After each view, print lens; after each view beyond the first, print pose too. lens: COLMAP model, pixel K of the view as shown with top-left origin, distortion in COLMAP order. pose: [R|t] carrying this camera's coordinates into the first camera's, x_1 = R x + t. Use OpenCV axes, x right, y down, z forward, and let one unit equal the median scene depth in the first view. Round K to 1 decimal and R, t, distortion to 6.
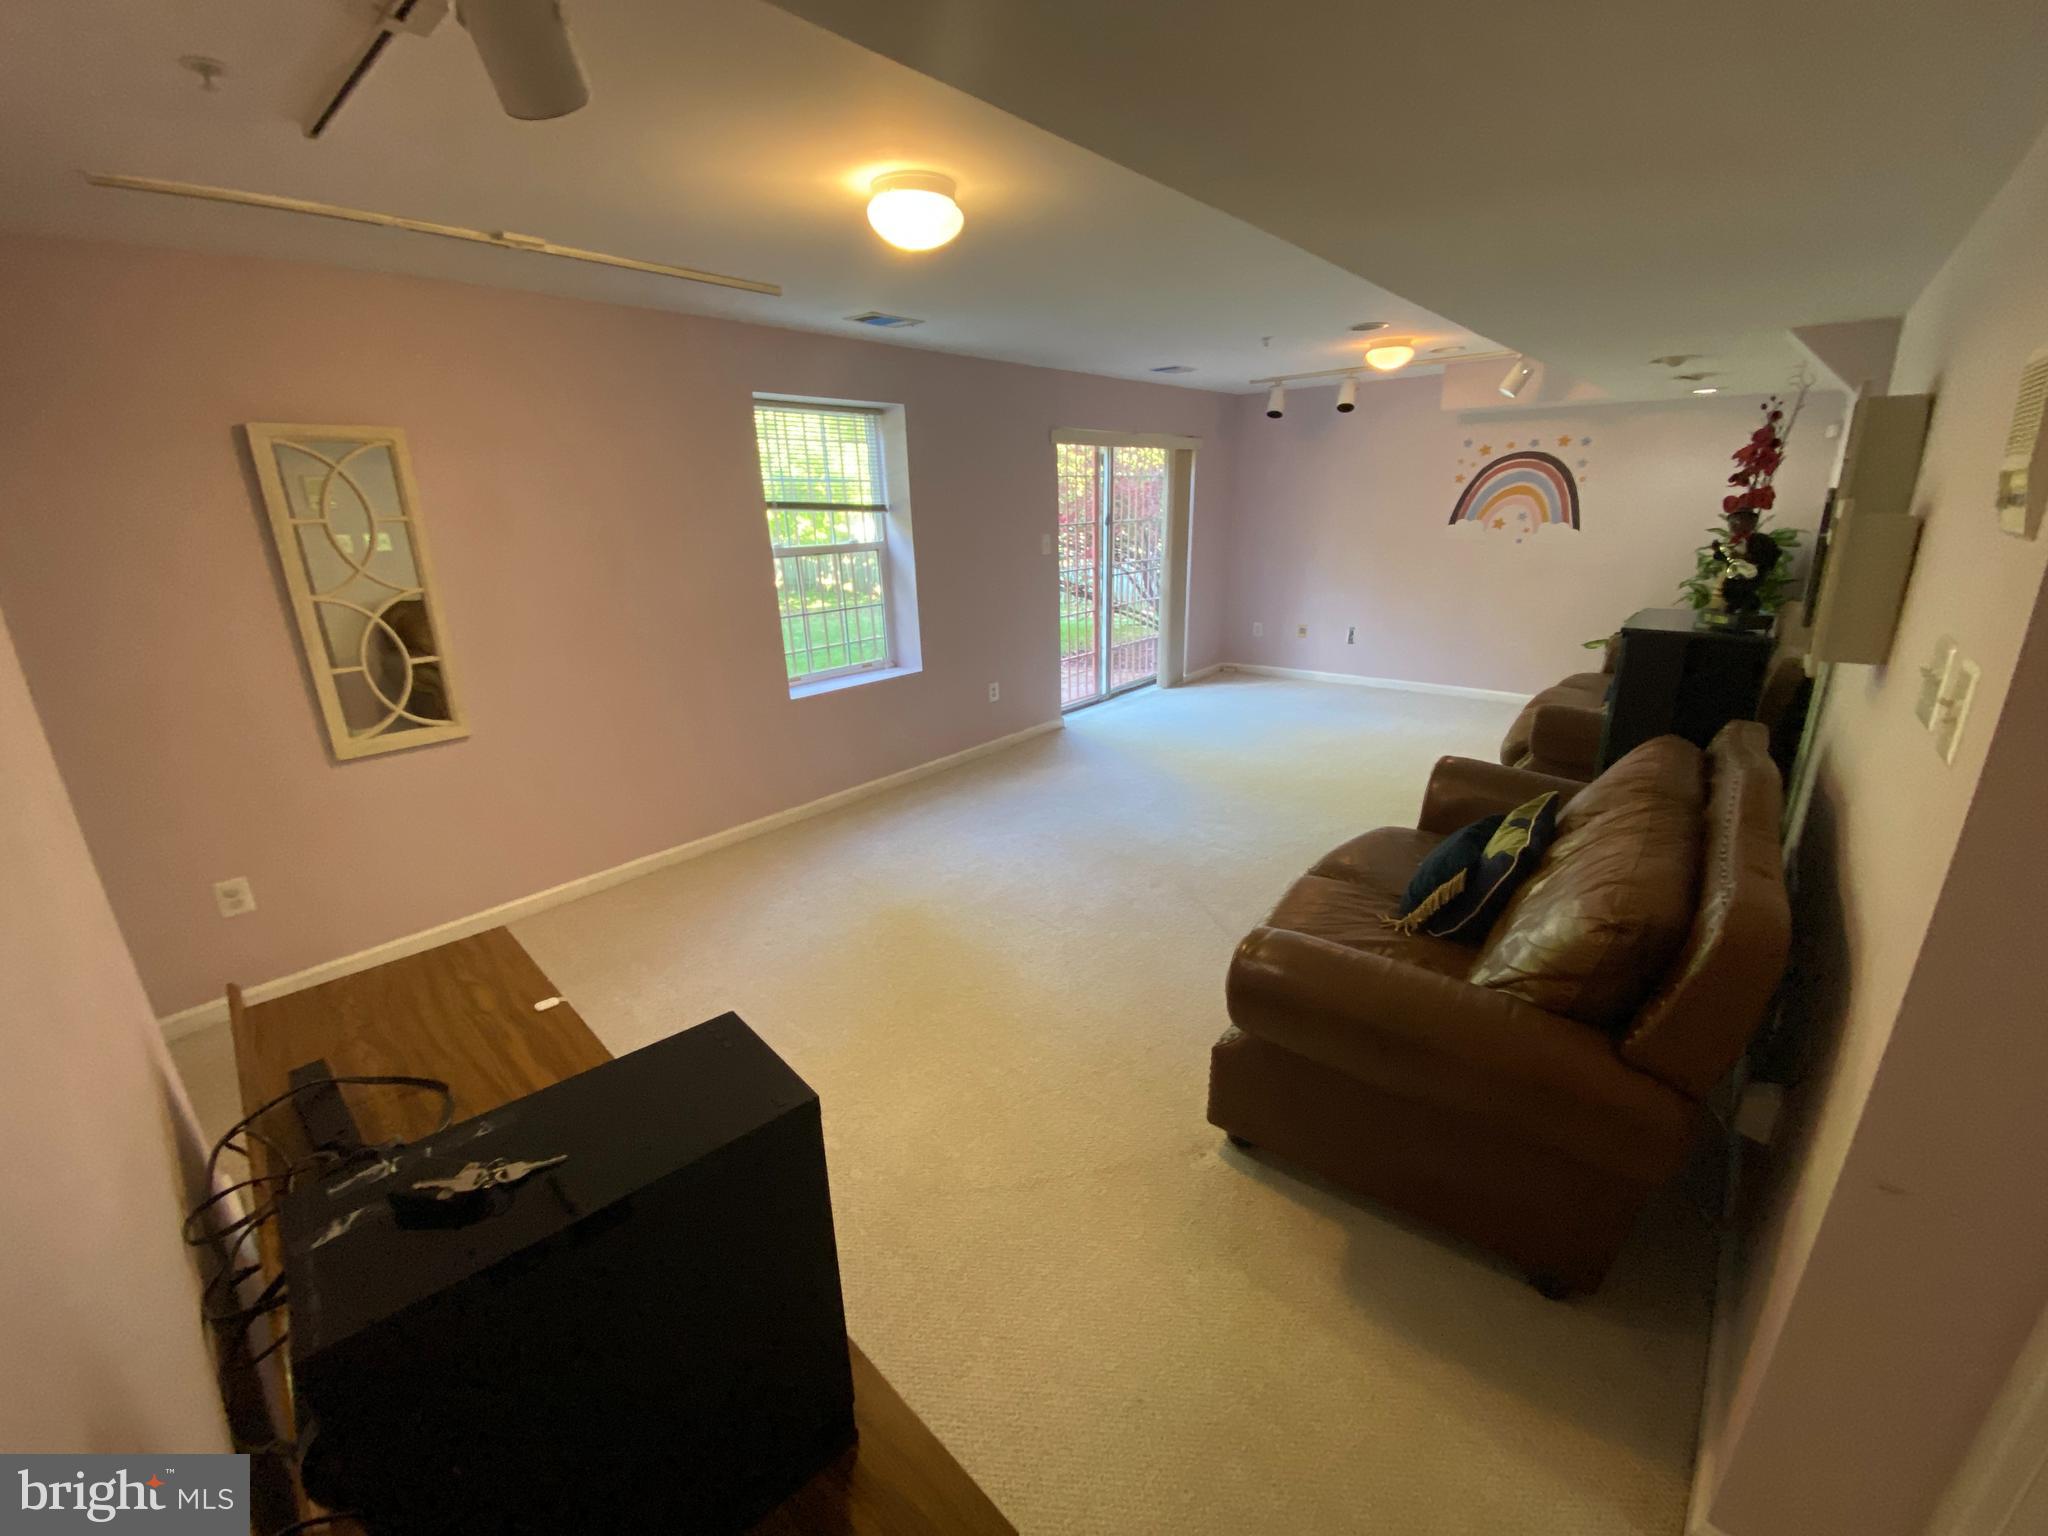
lens RADIAL K [[839.0, 0, 1017.0], [0, 839.0, 763.6], [0, 0, 1]] dist [0.007261, -0.008980]
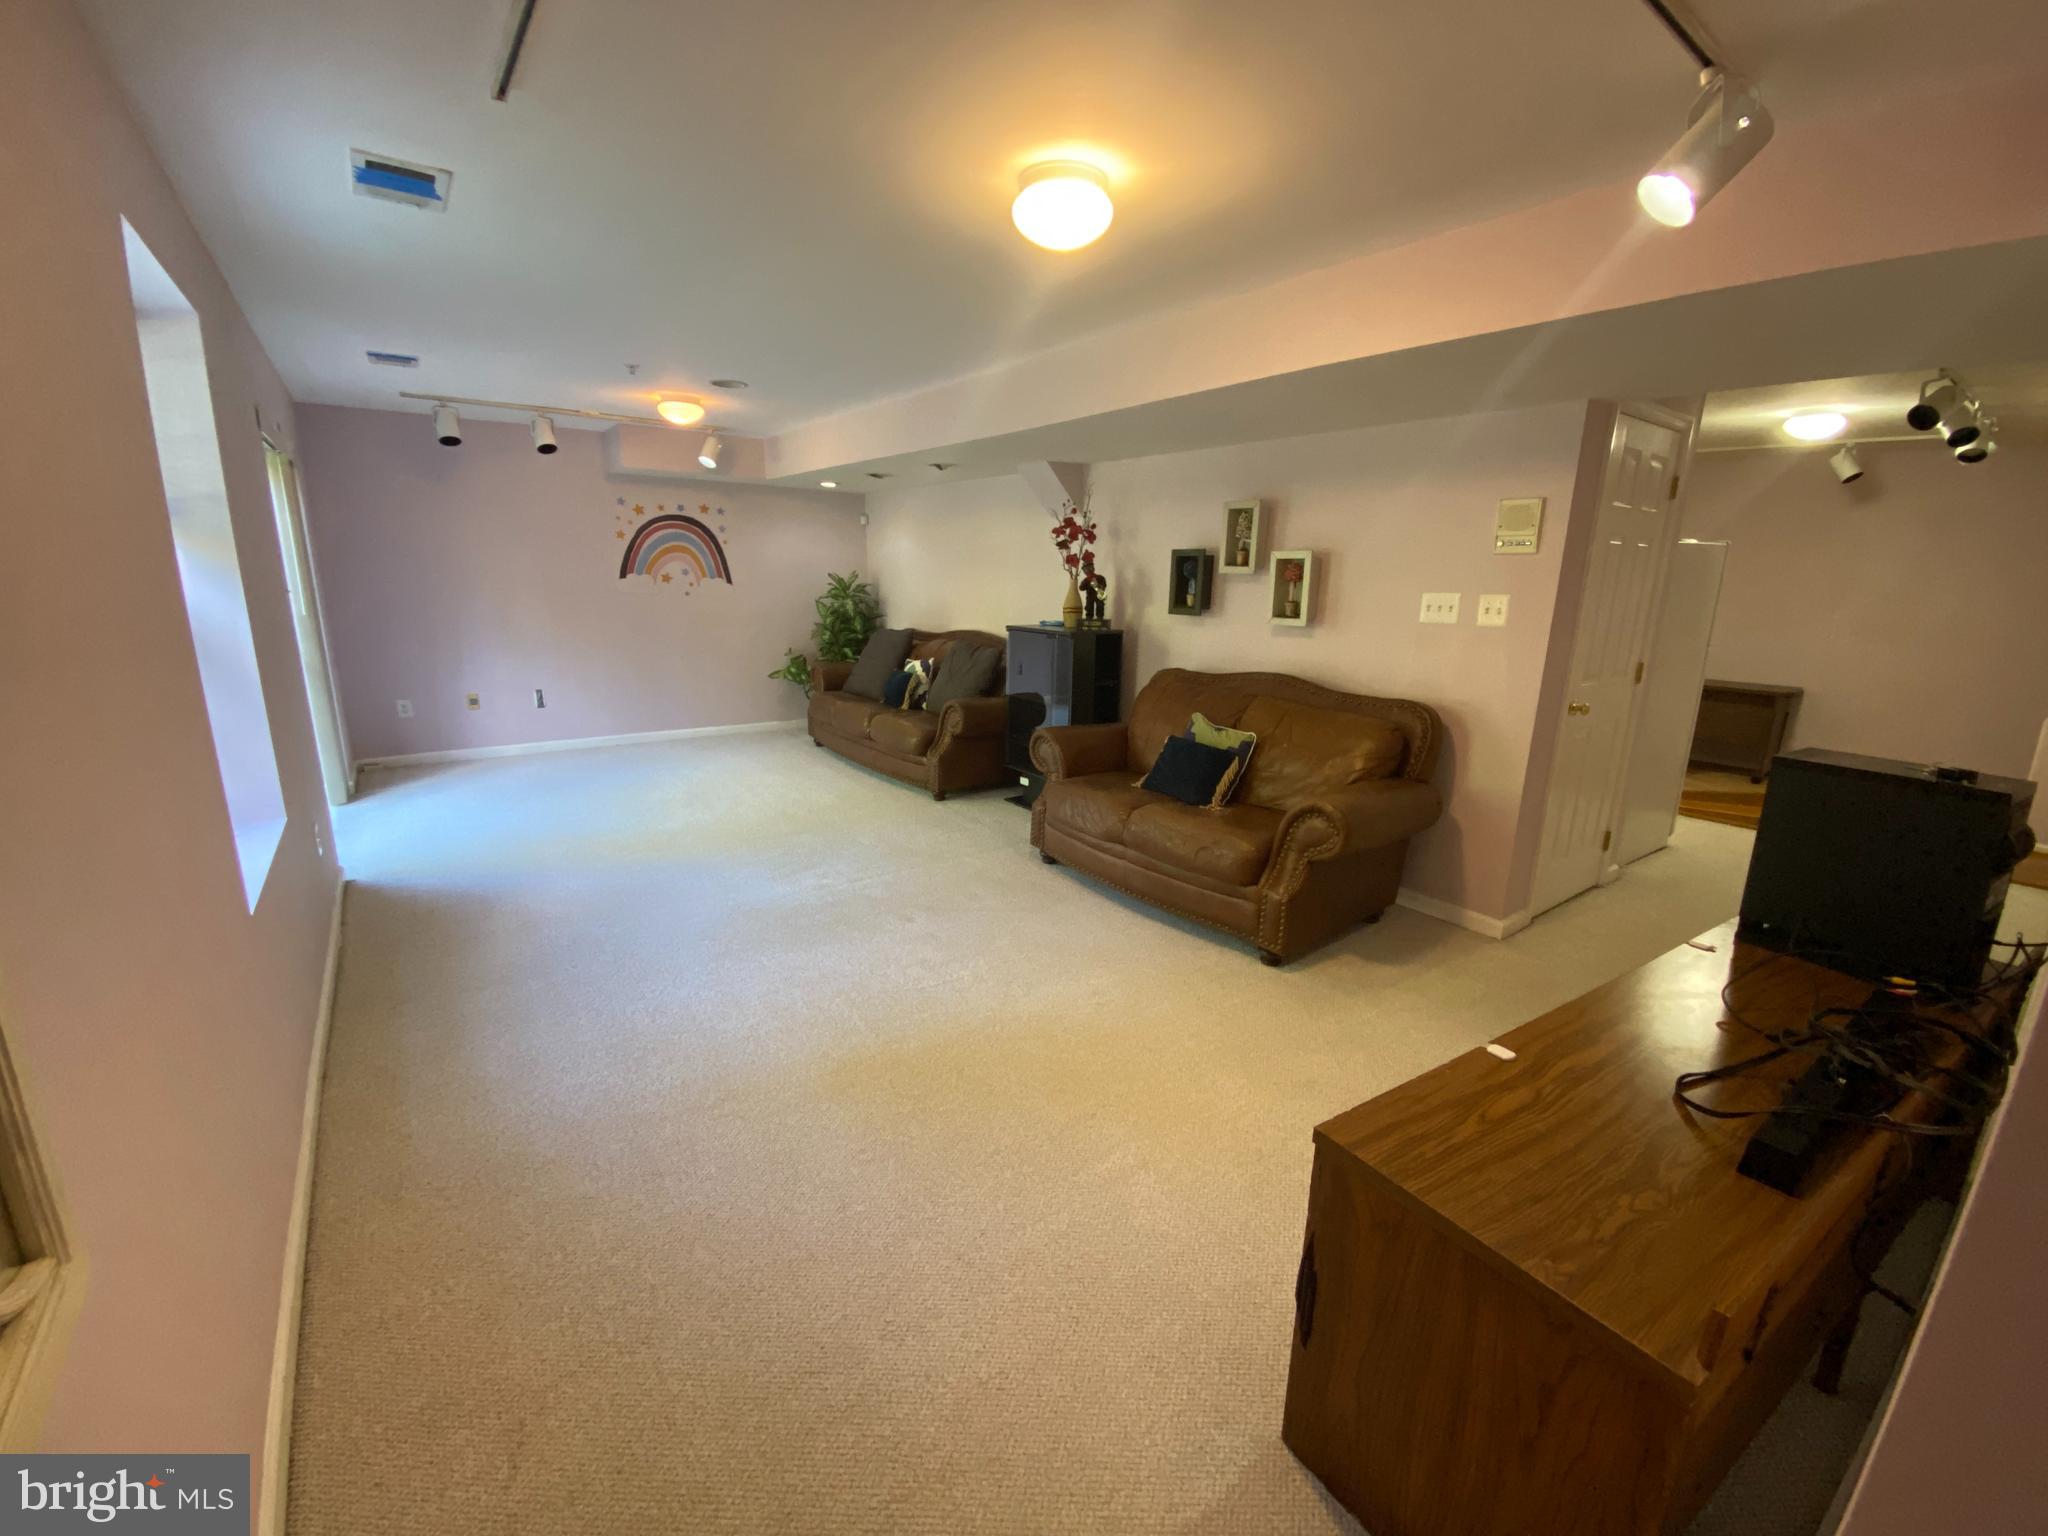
lens RADIAL K [[839.0, 0, 1015.3], [0, 839.0, 770.8], [0, 0, 1]] dist [0.007261, -0.008980]
pose [[0.214316, -0.197046, 0.956683, -0.442780], [0.271007, 0.952982, 0.135573, -0.074547], [-0.938416, 0.230212, 0.257640, 0.363972]]
